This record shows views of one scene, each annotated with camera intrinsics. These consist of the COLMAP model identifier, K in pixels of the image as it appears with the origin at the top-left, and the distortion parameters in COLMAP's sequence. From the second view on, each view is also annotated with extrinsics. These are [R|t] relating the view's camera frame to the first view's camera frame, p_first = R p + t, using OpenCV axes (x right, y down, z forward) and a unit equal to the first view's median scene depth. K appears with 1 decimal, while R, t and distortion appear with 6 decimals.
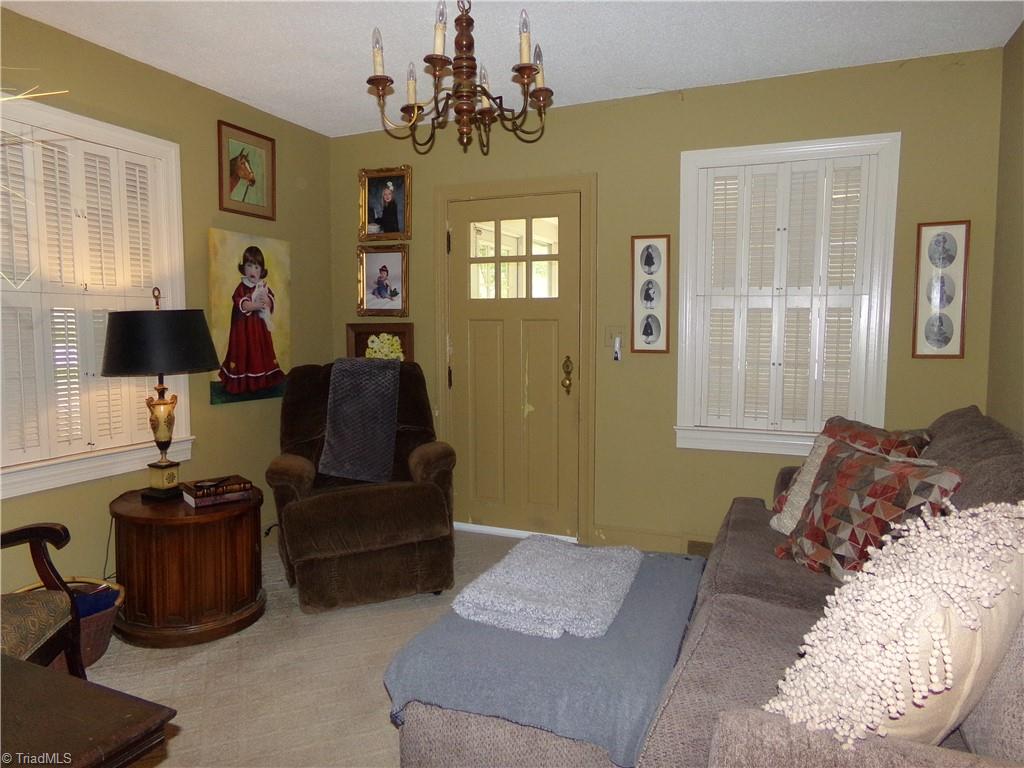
lens RADIAL K [[699.1, 0, 511.3], [0, 699.1, 384.1], [0, 0, 1]] dist [-0.029897, 0.043317]
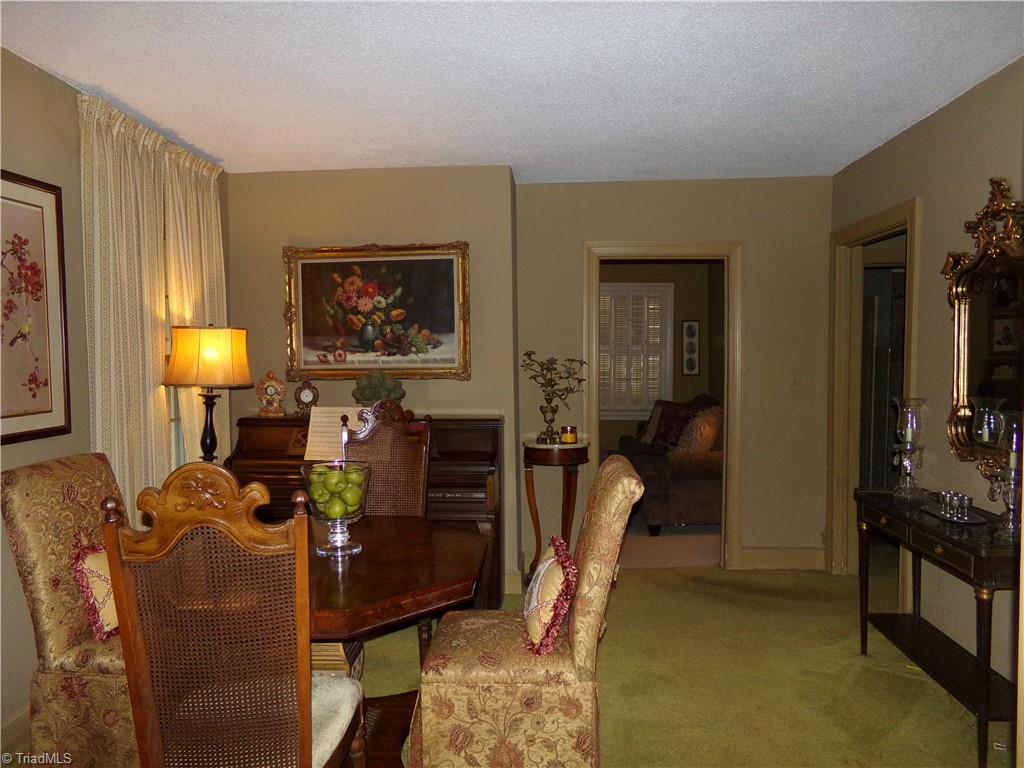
lens RADIAL K [[699.1, 0, 522.5], [0, 699.1, 383.5], [0, 0, 1]] dist [-0.029897, 0.043317]
pose [[0.938533, -0.024540, 0.344315, -0.831669], [0.036492, 0.998934, -0.028272, 0.039661], [-0.343254, 0.039099, 0.938428, -1.160486]]
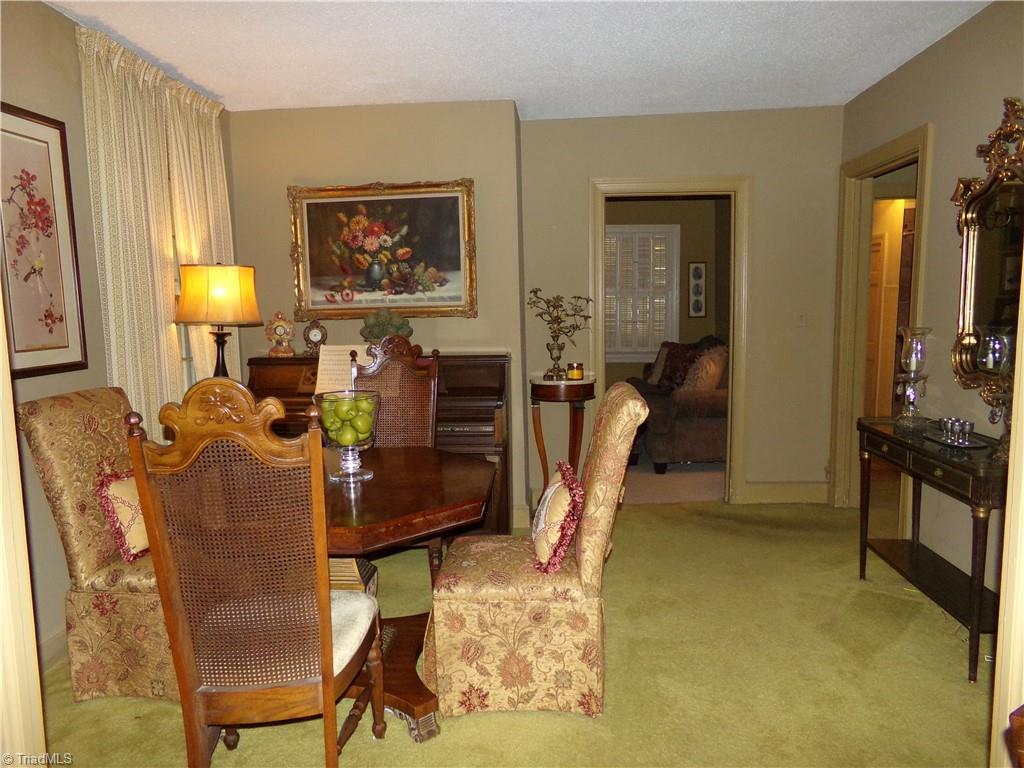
lens RADIAL K [[699.1, 0, 519.3], [0, 699.1, 381.8], [0, 0, 1]] dist [-0.029897, 0.043317]
pose [[0.942819, -0.056205, 0.328532, -0.836318], [0.045288, 0.998141, 0.040794, 0.062231], [-0.330214, -0.023583, 0.943612, -1.170657]]
